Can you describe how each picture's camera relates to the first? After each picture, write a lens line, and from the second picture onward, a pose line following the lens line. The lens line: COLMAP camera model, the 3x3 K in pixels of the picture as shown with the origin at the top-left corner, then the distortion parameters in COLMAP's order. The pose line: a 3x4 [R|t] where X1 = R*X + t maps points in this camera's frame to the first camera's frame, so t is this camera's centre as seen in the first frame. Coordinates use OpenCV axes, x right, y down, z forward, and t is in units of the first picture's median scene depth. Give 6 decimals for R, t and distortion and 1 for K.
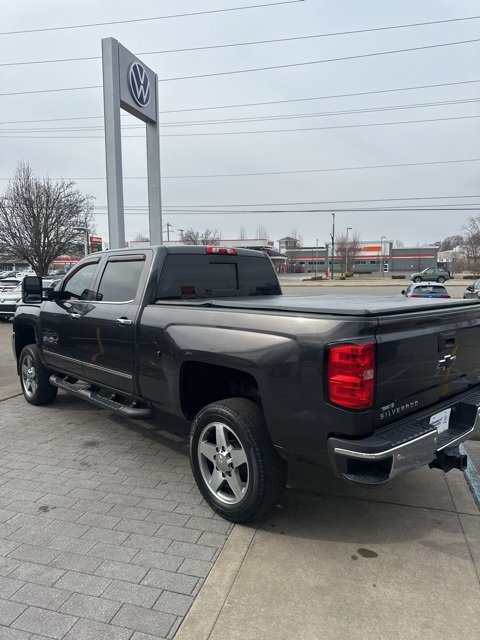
lens RADIAL K [[447.5, 0, 242.5], [0, 447.5, 318.6], [0, 0, 1]] dist [0.044419, -0.050824]
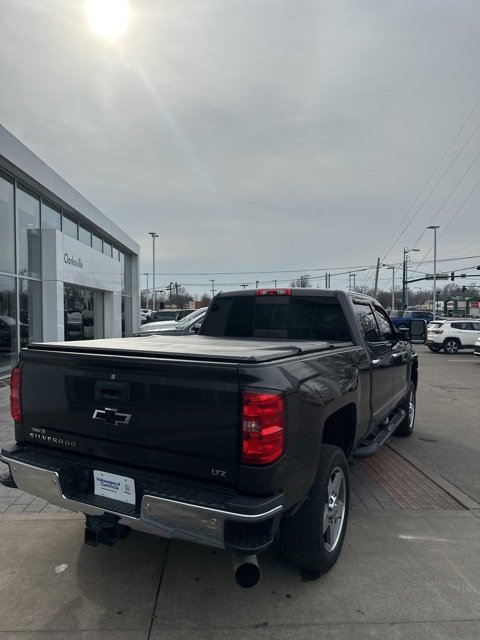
lens RADIAL K [[448.2, 0, 242.1], [0, 448.2, 322.3], [0, 0, 1]] dist [0.063003, -0.075090]
pose [[0.338300, 0.020995, -0.940804, 0.966516], [-0.099570, 0.994938, -0.013600, -0.070238], [0.935756, 0.098276, 0.338678, 0.653574]]
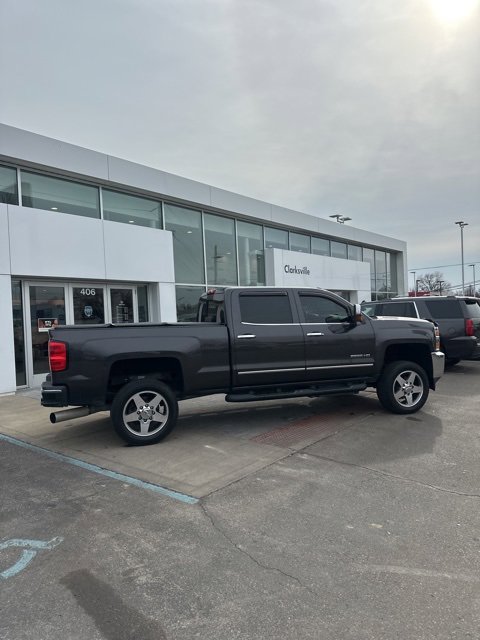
lens RADIAL K [[442.1, 0, 241.1], [0, 442.1, 327.9], [0, 0, 1]] dist [0.114984, -0.189307]
pose [[-0.392481, 0.037097, -0.919012, 1.421073], [-0.052072, 0.996688, 0.062470, -0.142649], [0.918285, 0.072373, -0.389249, 1.847021]]
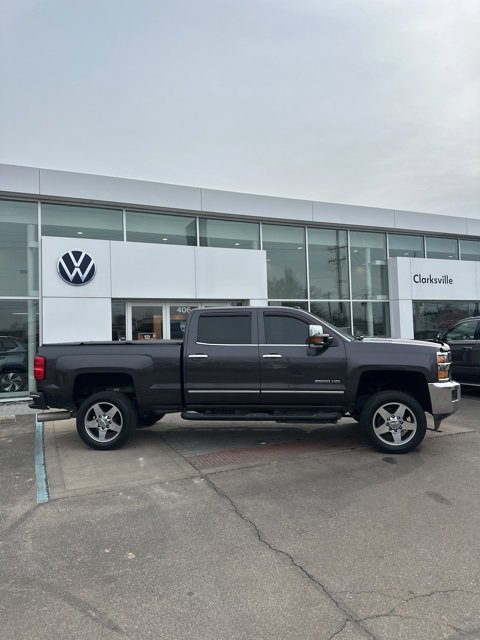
lens RADIAL K [[443.6, 0, 240.0], [0, 443.6, 320.0], [0, 0, 1]] dist [0.077472, -0.099833]
pose [[-0.759970, -0.001592, -0.649956, 0.951357], [-0.036064, 0.998560, 0.039723, -0.212014], [0.648957, 0.053629, -0.758933, 2.522469]]
